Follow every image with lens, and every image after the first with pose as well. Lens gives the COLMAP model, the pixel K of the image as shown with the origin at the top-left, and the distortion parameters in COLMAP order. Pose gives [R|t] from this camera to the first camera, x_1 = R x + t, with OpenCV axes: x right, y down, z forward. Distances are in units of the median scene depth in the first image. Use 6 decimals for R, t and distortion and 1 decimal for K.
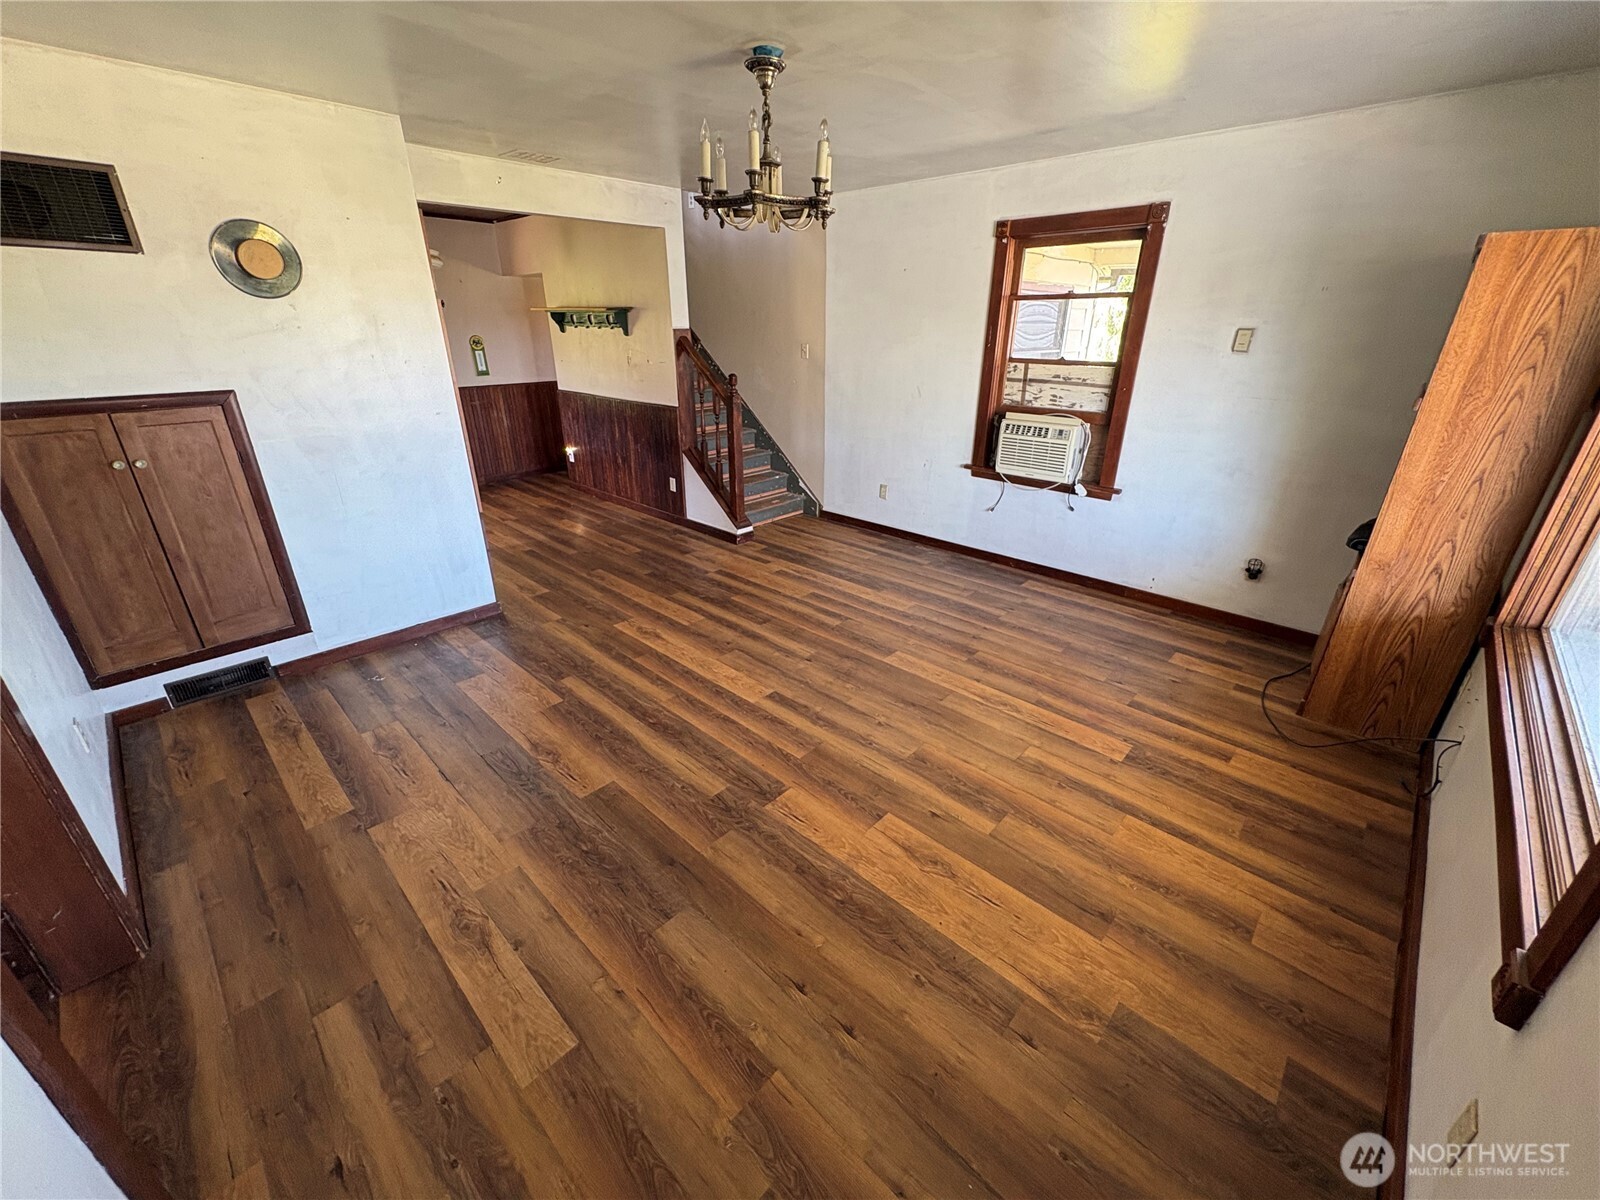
lens RADIAL K [[638.0, 0, 796.3], [0, 638.0, 596.2], [0, 0, 1]] dist [-0.002799, 0.000231]
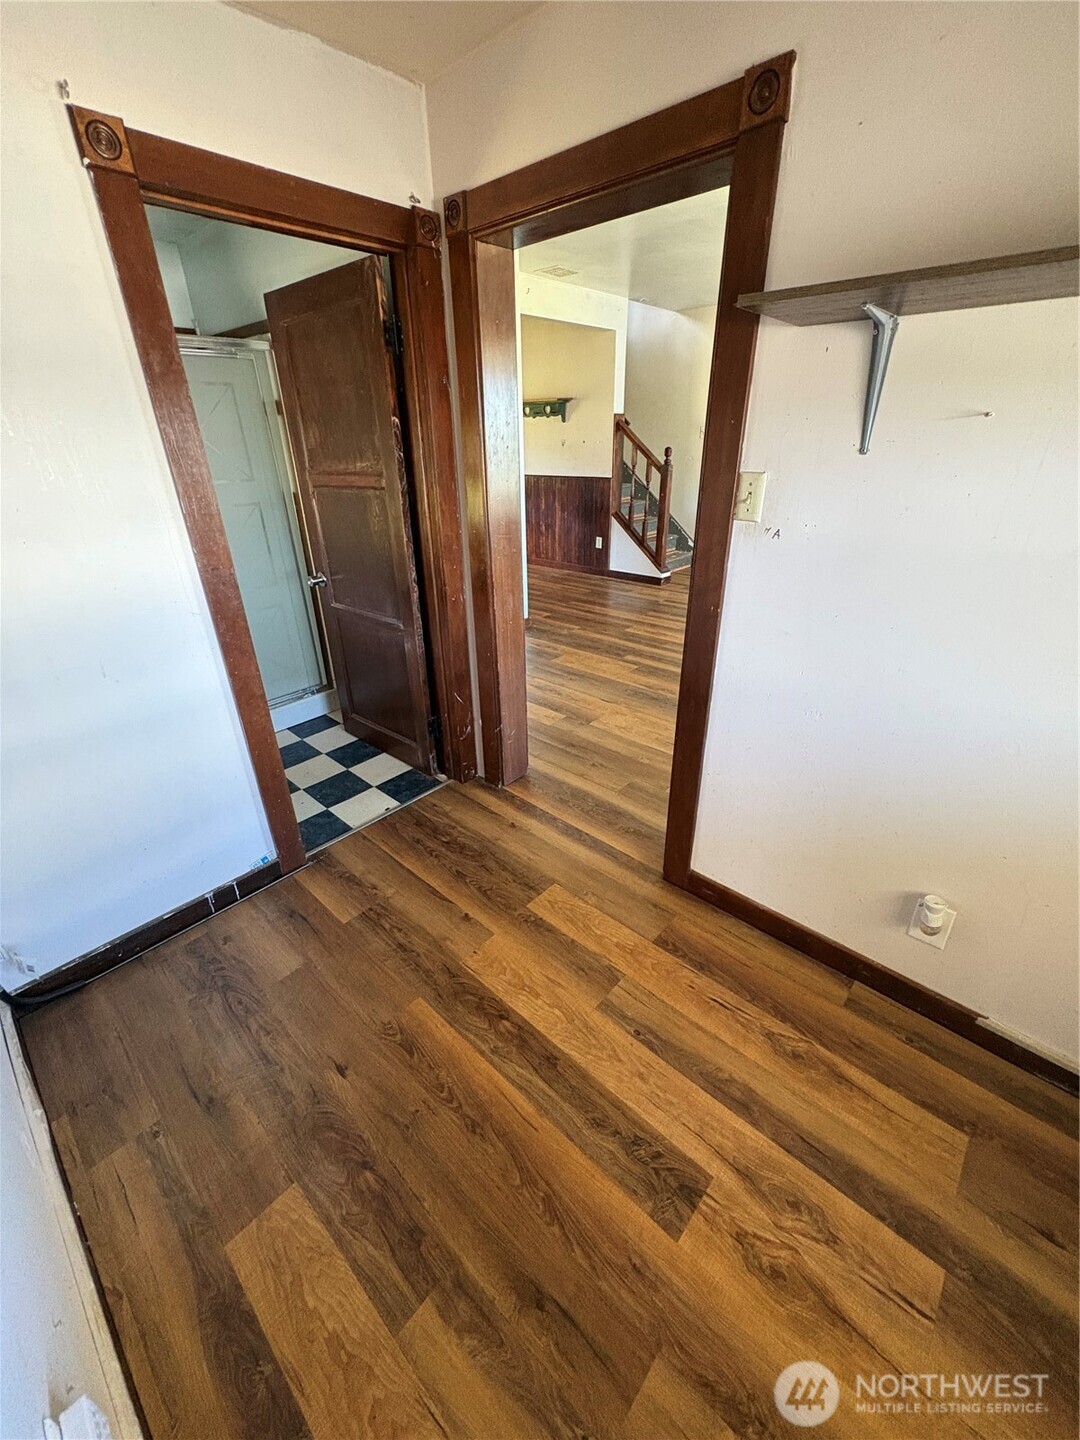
lens RADIAL K [[574.2, 0, 544.9], [0, 574.2, 717.5], [0, 0, 1]] dist [-0.002799, 0.000231]
pose [[0.999393, -0.028292, 0.020335, -0.349880], [0.027436, 0.998774, 0.041201, 0.126850], [-0.021476, -0.040618, 0.998944, -0.153441]]
